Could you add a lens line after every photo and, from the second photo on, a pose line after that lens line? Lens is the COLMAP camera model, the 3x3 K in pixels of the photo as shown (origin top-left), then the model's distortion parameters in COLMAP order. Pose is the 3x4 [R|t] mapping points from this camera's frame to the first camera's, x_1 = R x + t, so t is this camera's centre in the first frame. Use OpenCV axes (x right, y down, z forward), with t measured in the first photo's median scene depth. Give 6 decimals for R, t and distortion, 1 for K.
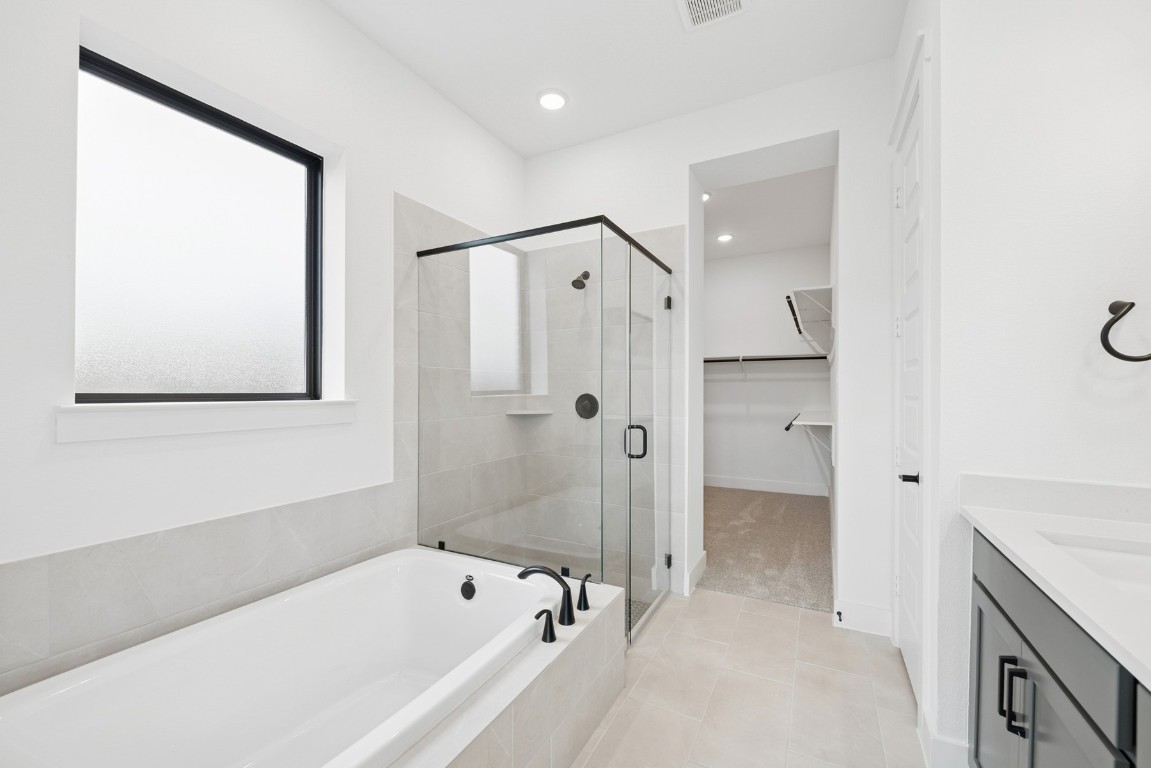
lens RADIAL K [[462.8, 0, 572.2], [0, 462.8, 389.1], [0, 0, 1]] dist [0.001356, -0.004433]
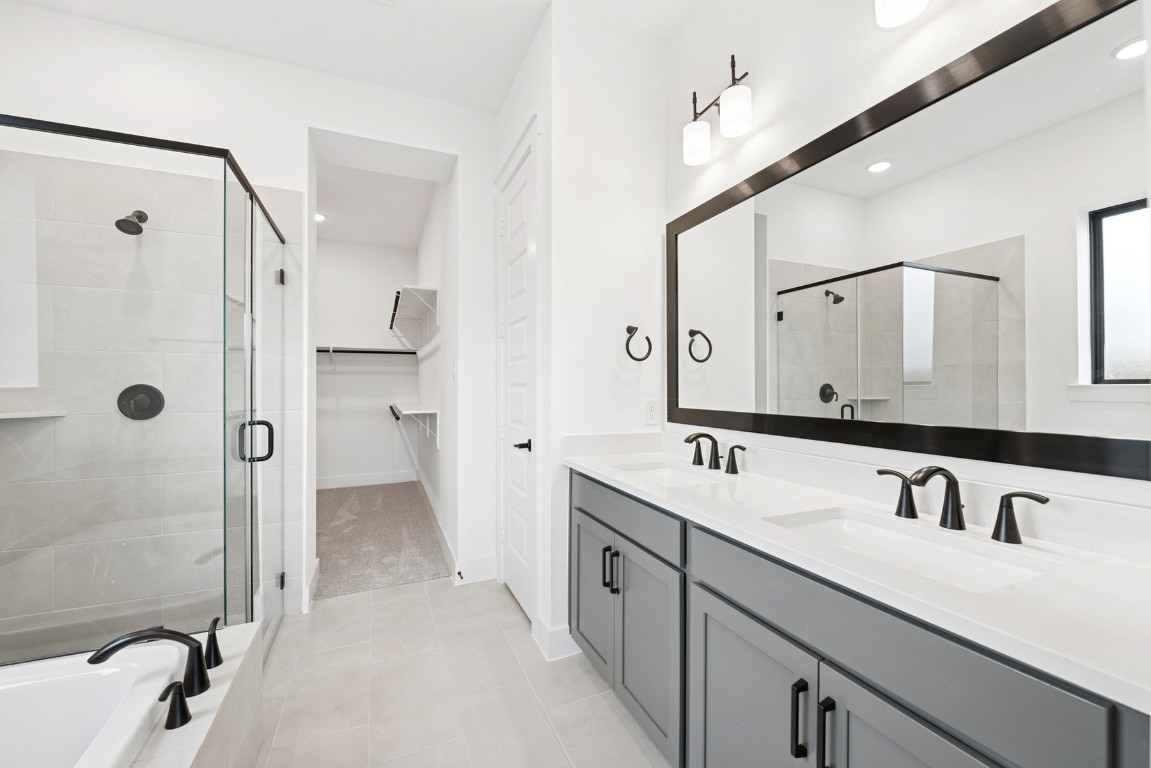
lens RADIAL K [[464.0, 0, 579.3], [0, 464.0, 383.4], [0, 0, 1]] dist [0.000446, -0.004082]
pose [[0.609789, 0.002335, 0.792560, -0.133730], [0.001710, 0.999989, -0.004262, 0.013535], [-0.792562, 0.003954, 0.609779, 0.045029]]
